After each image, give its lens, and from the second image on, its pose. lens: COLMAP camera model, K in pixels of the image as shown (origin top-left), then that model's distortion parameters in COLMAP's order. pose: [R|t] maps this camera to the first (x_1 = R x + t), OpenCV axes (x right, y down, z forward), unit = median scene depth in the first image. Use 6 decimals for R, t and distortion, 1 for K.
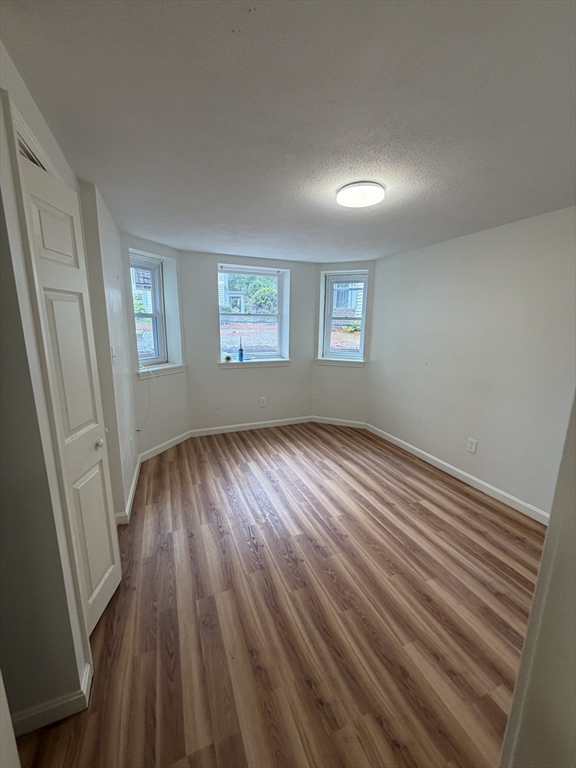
lens RADIAL K [[305.7, 0, 288.0], [0, 305.7, 384.0], [0, 0, 1]] dist [-0.000630, 0.000094]
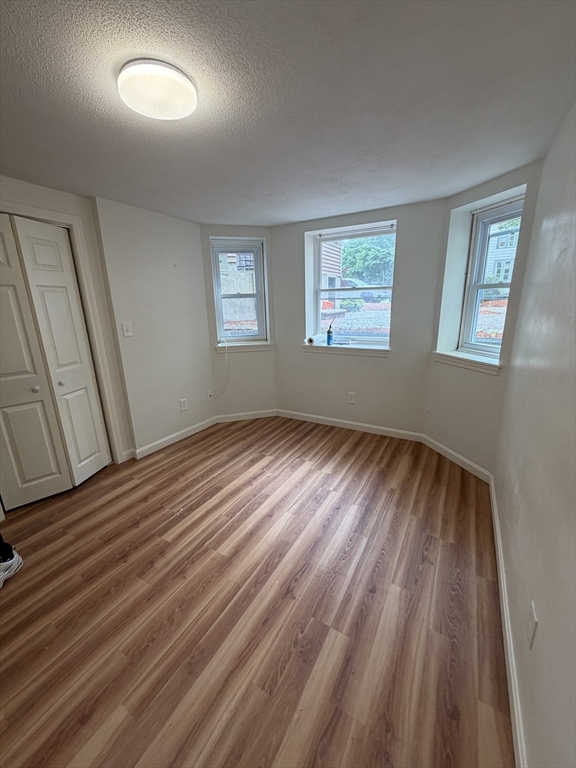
lens RADIAL K [[305.7, 0, 288.0], [0, 305.7, 384.0], [0, 0, 1]] dist [-0.000630, 0.000094]
pose [[0.610045, 0.179678, -0.771726, 0.539109], [-0.128426, 0.983494, 0.127463, -0.073249], [0.781890, 0.021352, 0.623051, 0.445796]]
